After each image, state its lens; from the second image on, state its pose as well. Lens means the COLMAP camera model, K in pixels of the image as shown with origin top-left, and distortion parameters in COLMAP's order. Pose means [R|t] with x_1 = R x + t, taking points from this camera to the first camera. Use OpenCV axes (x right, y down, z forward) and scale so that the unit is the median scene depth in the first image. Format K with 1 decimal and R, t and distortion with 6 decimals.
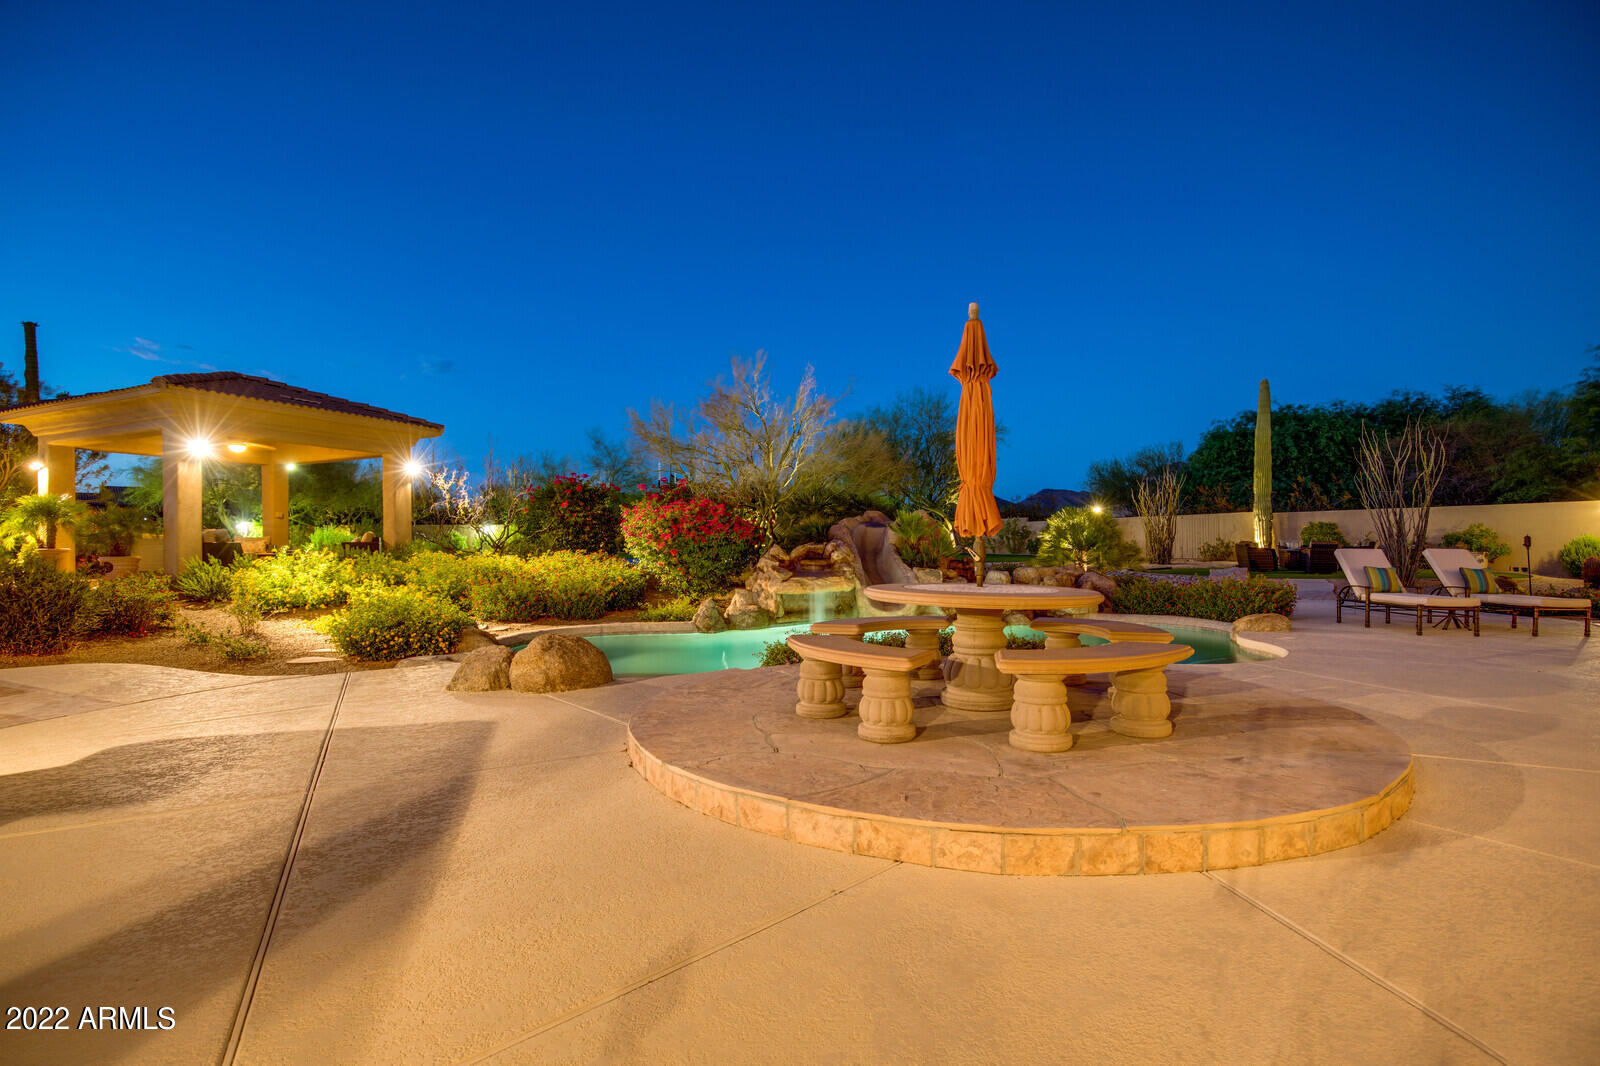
lens RADIAL K [[767.3, 0, 800.1], [0, 767.3, 561.8], [0, 0, 1]] dist [-0.038839, 0.000023]
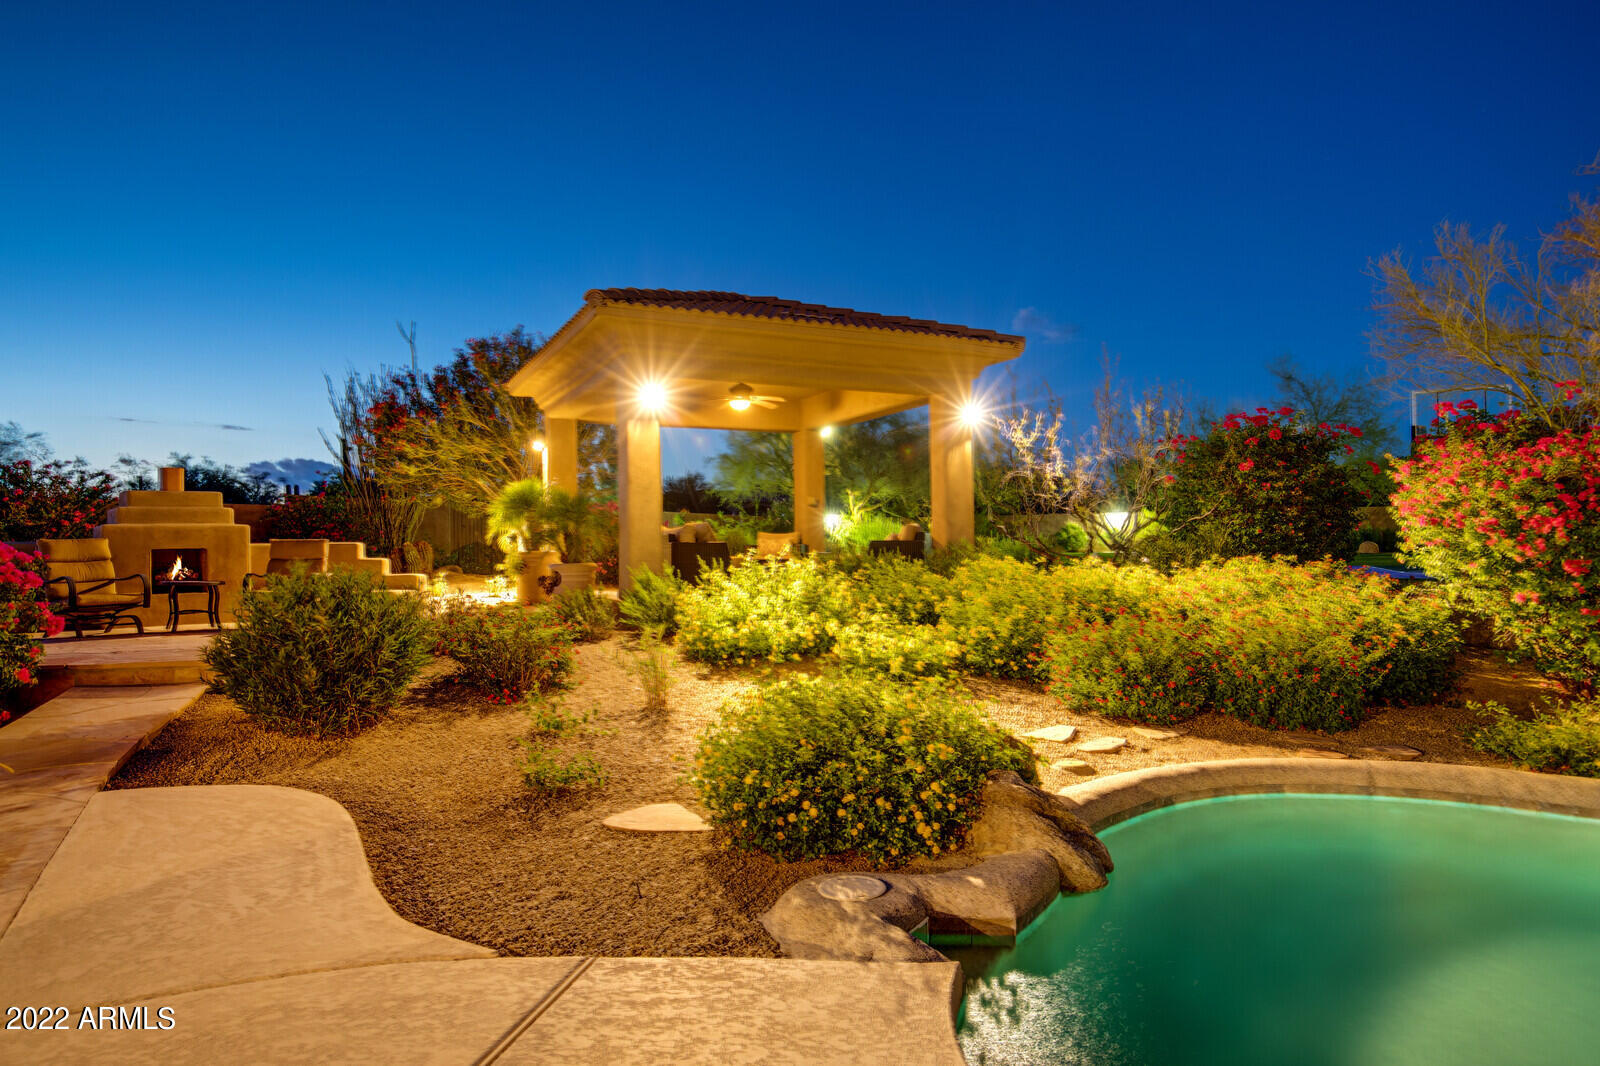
lens RADIAL K [[970.7, 0, 800.0], [0, 970.7, 533.0], [0, 0, 1]] dist [0.001814, -0.001411]
pose [[0.756548, -0.007912, -0.653891, -0.127261], [-0.010747, 0.999641, -0.024530, -0.012254], [0.653850, 0.025585, 0.756191, 0.365222]]
